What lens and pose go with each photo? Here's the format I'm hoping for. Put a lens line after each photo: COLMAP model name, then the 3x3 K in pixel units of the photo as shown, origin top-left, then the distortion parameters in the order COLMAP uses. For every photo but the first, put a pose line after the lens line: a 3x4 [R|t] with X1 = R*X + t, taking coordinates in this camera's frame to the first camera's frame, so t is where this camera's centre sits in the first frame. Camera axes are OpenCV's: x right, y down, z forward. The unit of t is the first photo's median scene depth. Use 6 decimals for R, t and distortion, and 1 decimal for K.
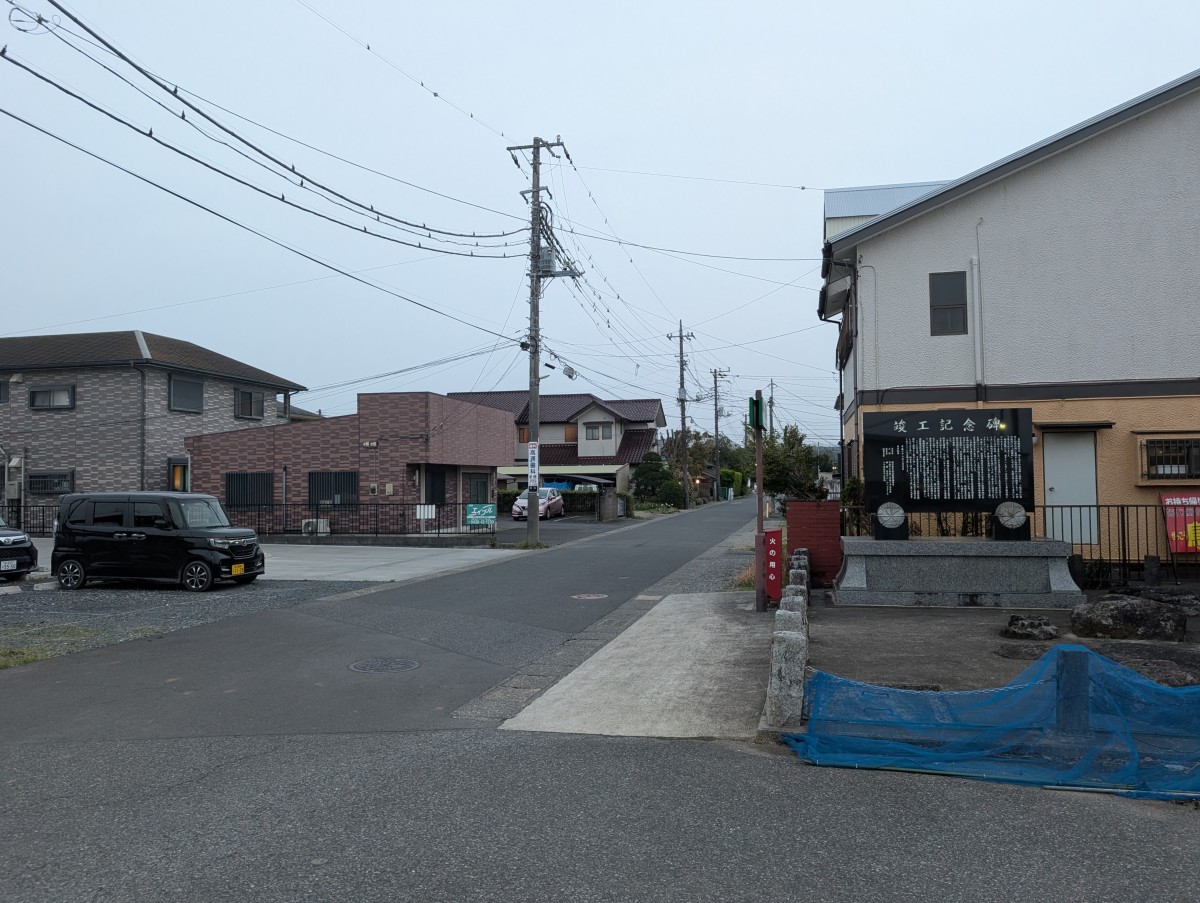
lens RADIAL K [[926.3, 0, 598.7], [0, 926.3, 451.3], [0, 0, 1]] dist [0.001328, 0.004103]
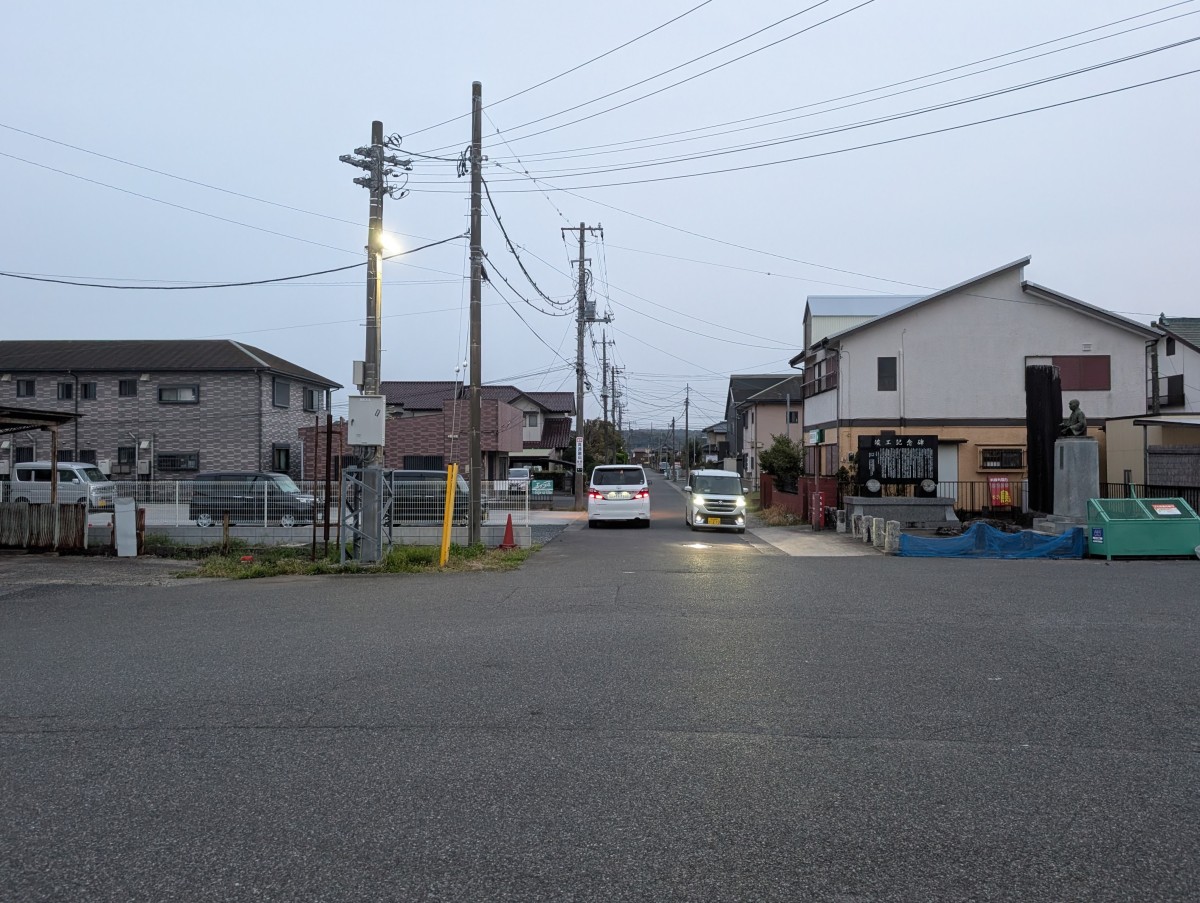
lens RADIAL K [[926.3, 0, 600.7], [0, 926.3, 451.2], [0, 0, 1]] dist [0.001328, 0.004103]
pose [[0.983164, 0.012394, 0.182302, -0.294216], [-0.016367, 0.999660, 0.020303, -0.017751], [-0.181989, -0.022945, 0.983033, -0.409498]]
